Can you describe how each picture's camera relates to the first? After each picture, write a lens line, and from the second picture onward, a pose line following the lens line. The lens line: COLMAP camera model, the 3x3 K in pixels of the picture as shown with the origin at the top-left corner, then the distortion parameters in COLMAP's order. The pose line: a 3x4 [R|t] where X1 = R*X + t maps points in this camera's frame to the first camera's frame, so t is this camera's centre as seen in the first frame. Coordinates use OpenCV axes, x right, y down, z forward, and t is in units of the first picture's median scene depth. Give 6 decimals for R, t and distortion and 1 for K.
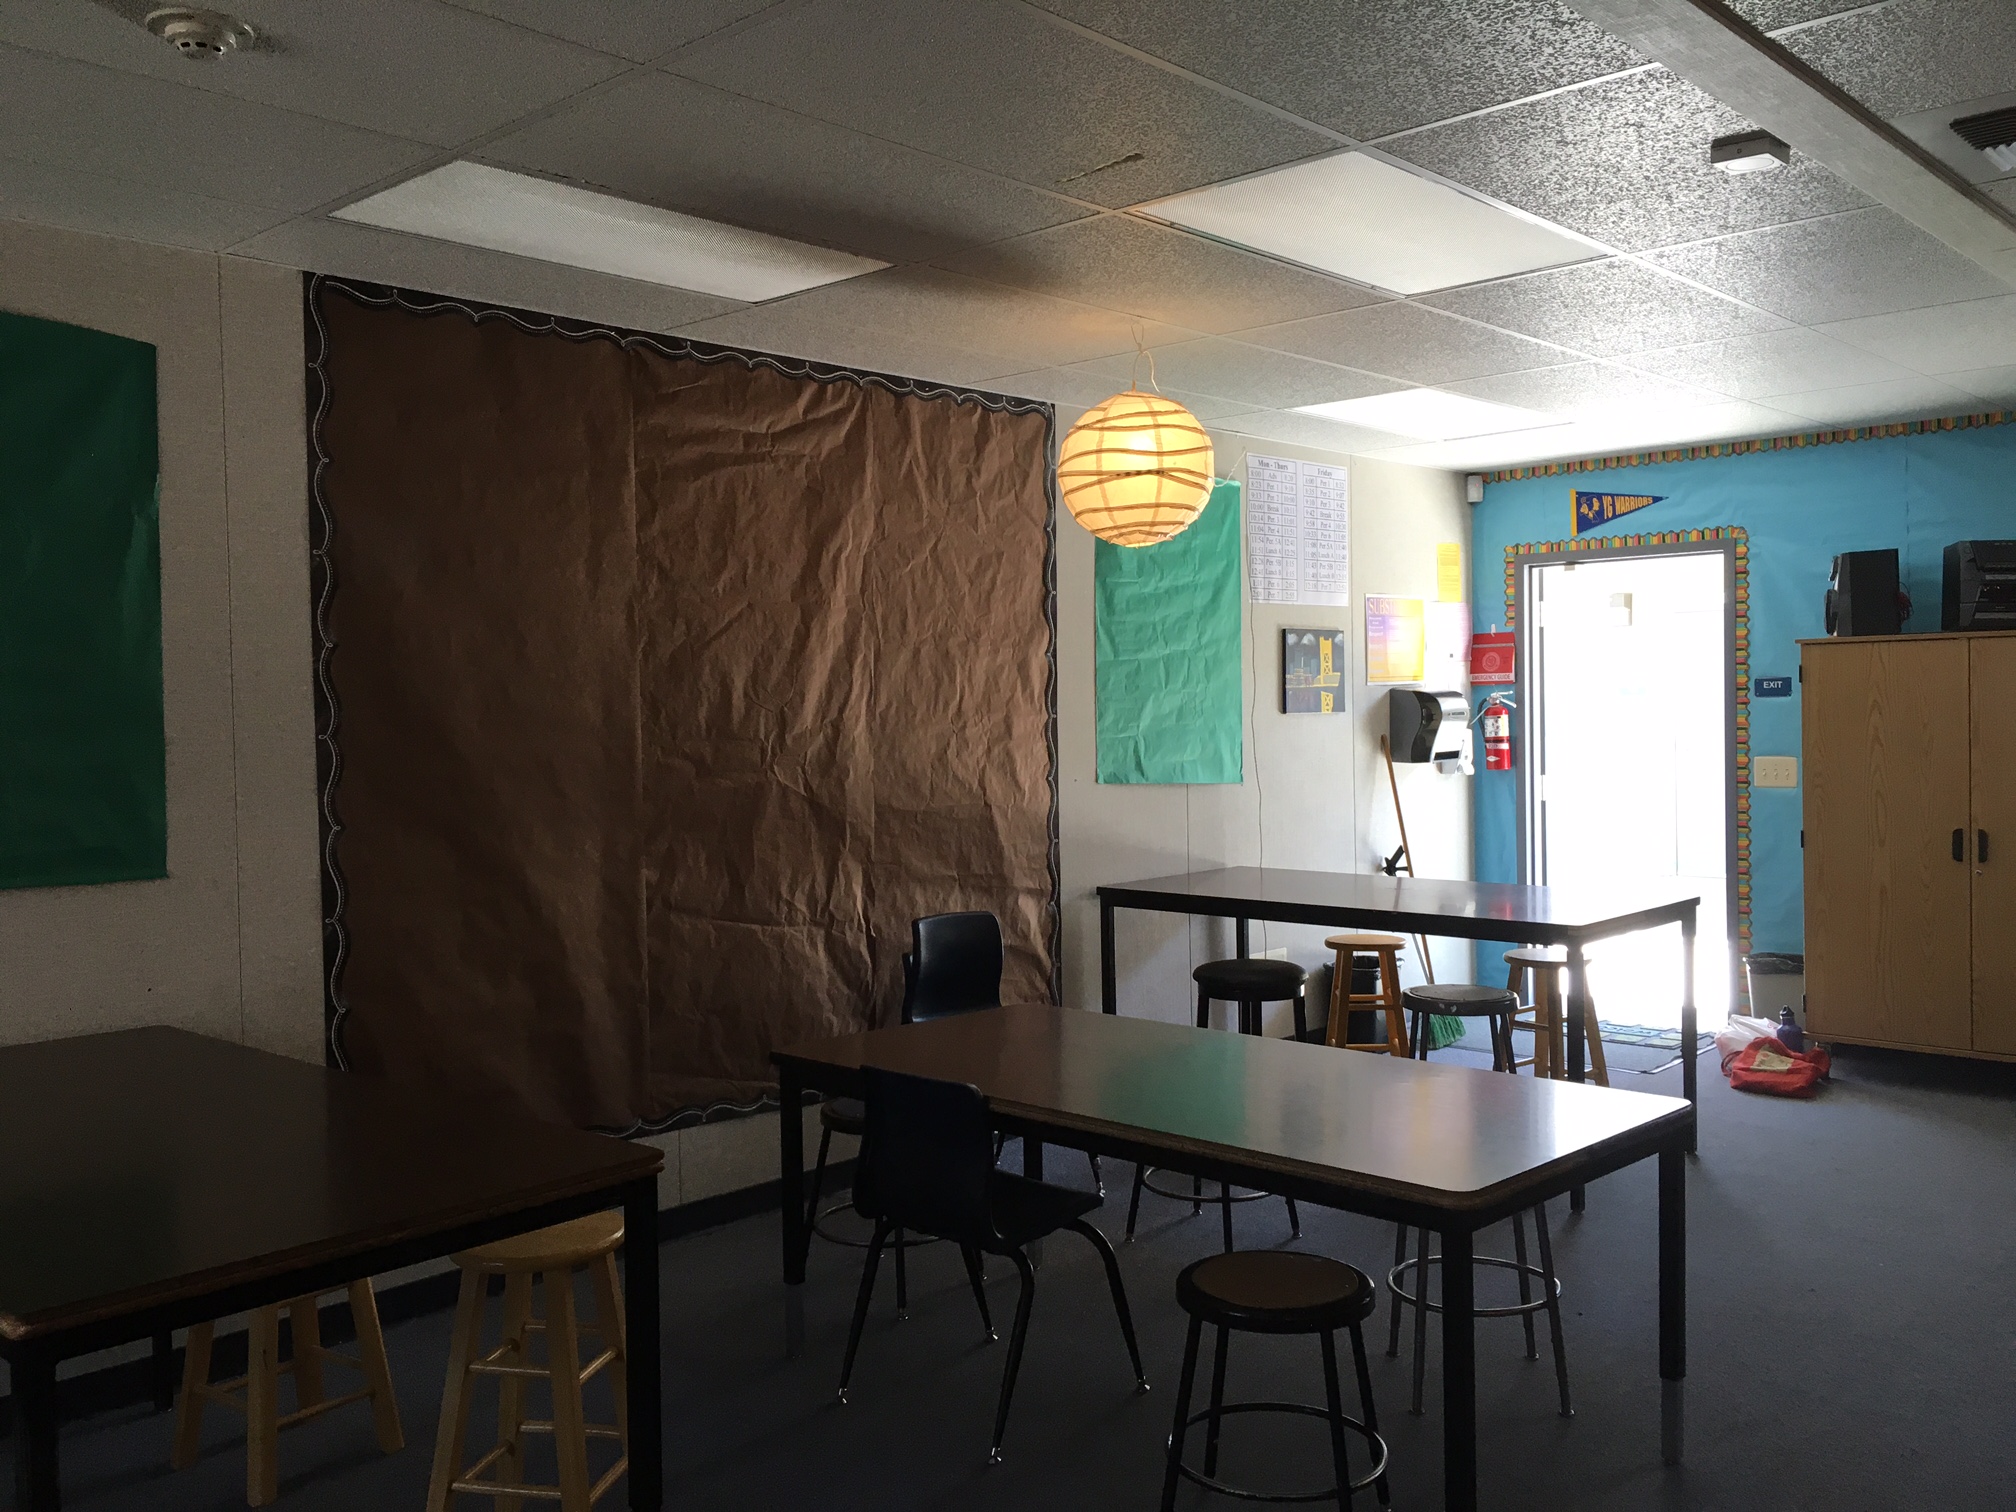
lens RADIAL K [[1731.7, 0, 1012.5], [0, 1731.7, 741.5], [0, 0, 1]] dist [0.052031, -0.057124]
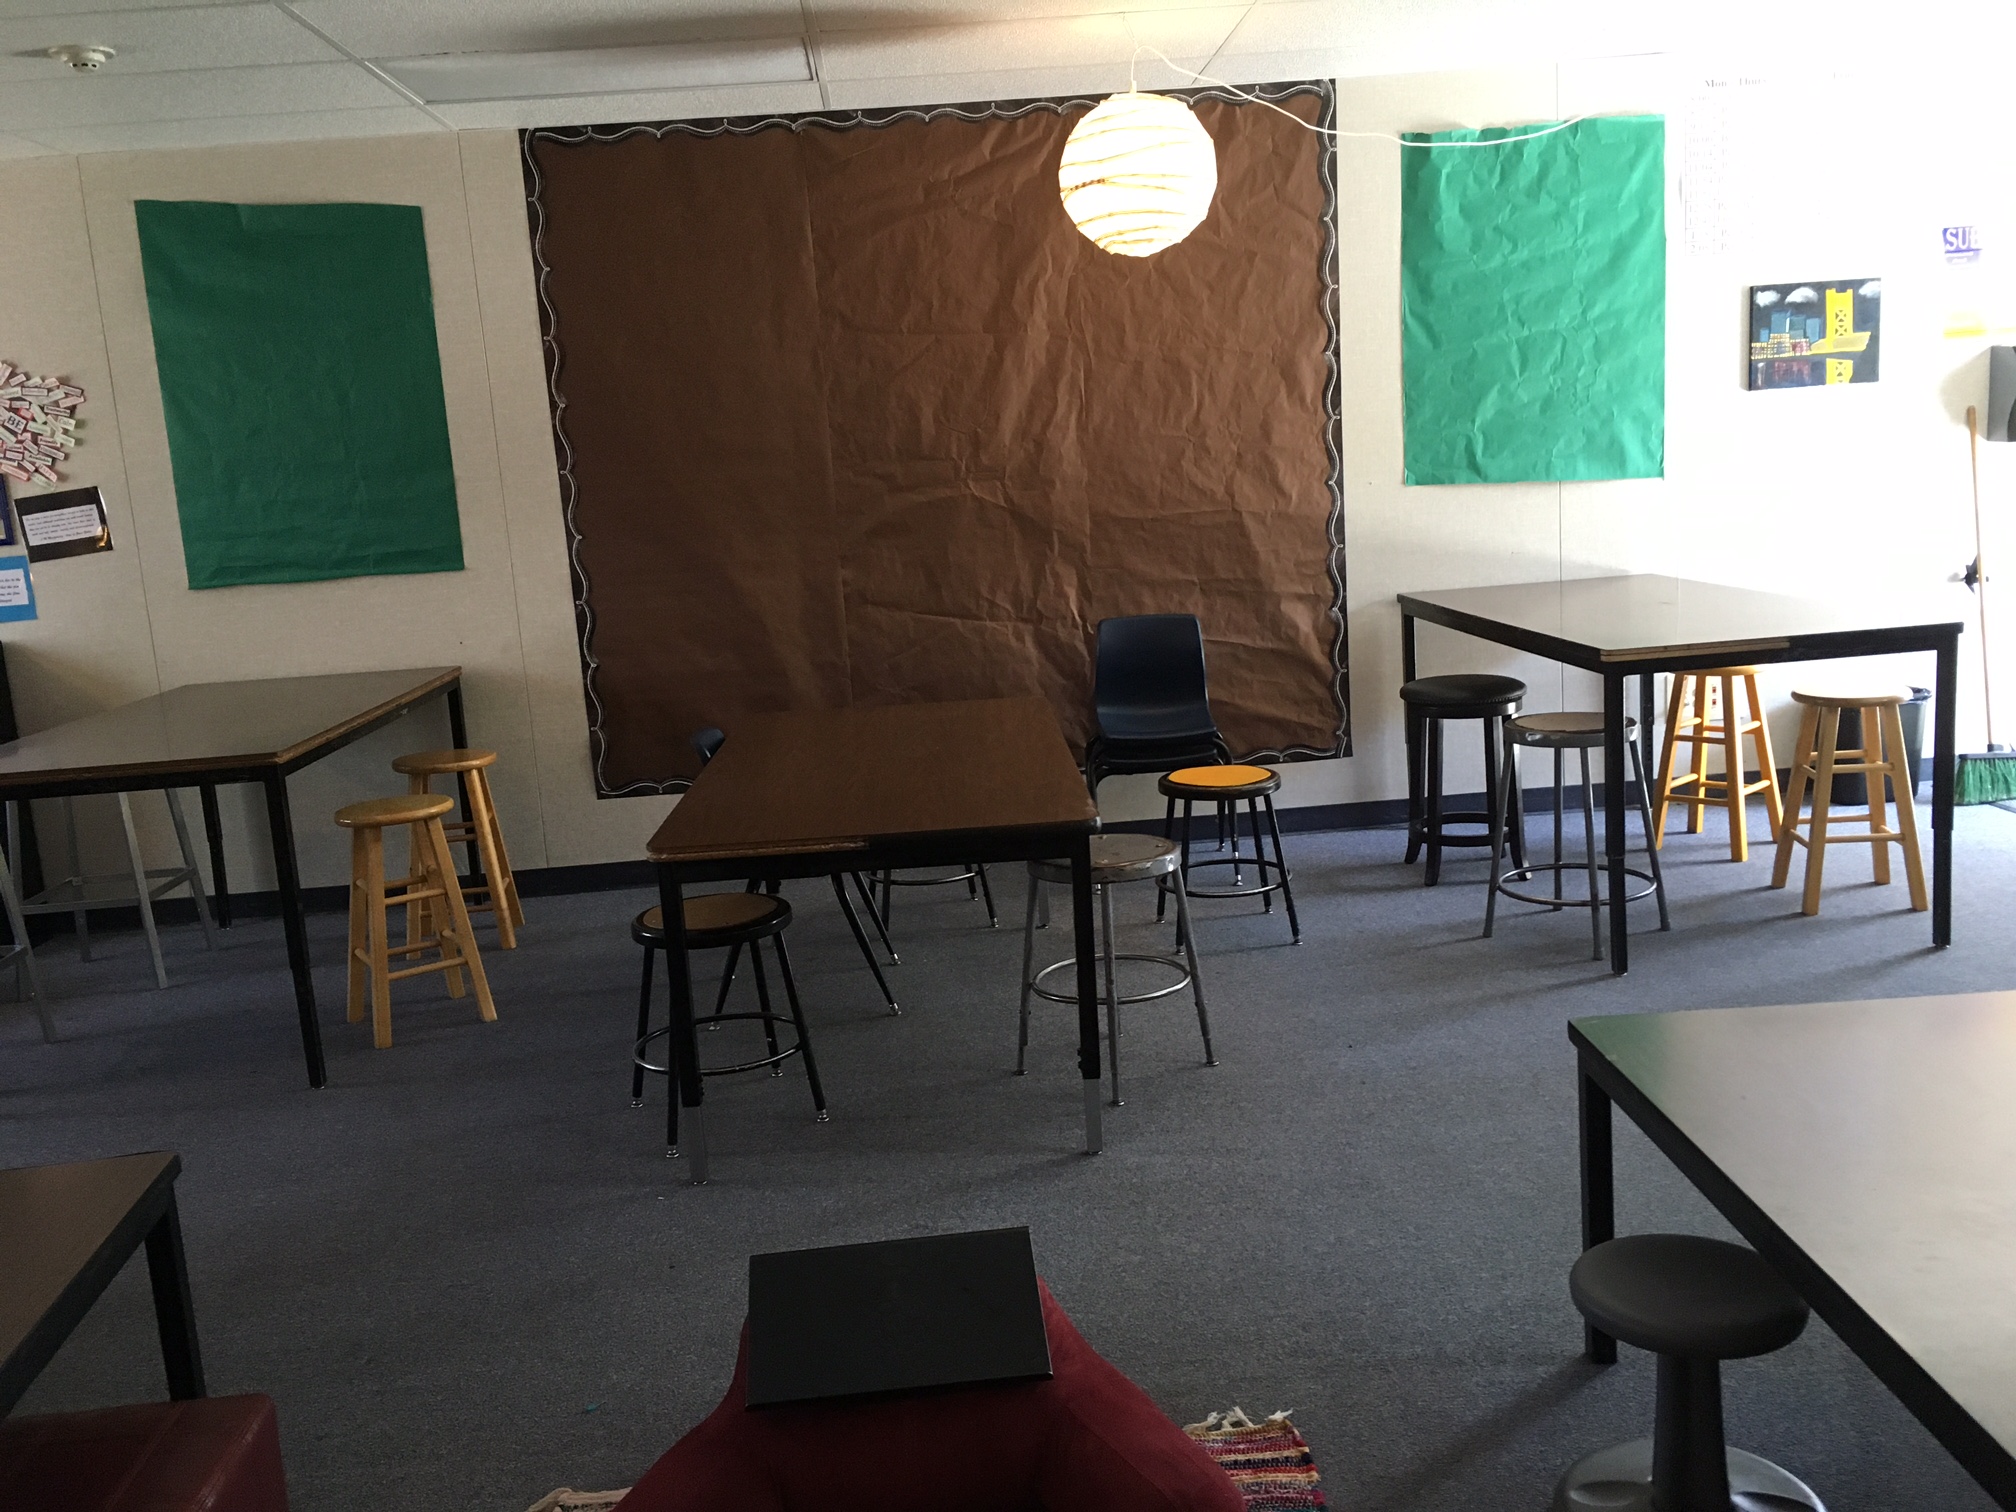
lens RADIAL K [[1731.7, 0, 1008.6], [0, 1731.7, 762.4], [0, 0, 1]] dist [0.052031, -0.057124]
pose [[0.714260, 0.090475, -0.694008, 0.654949], [0.041109, 0.984474, 0.170650, 0.002309], [0.698672, -0.150419, 0.699451, 0.174168]]
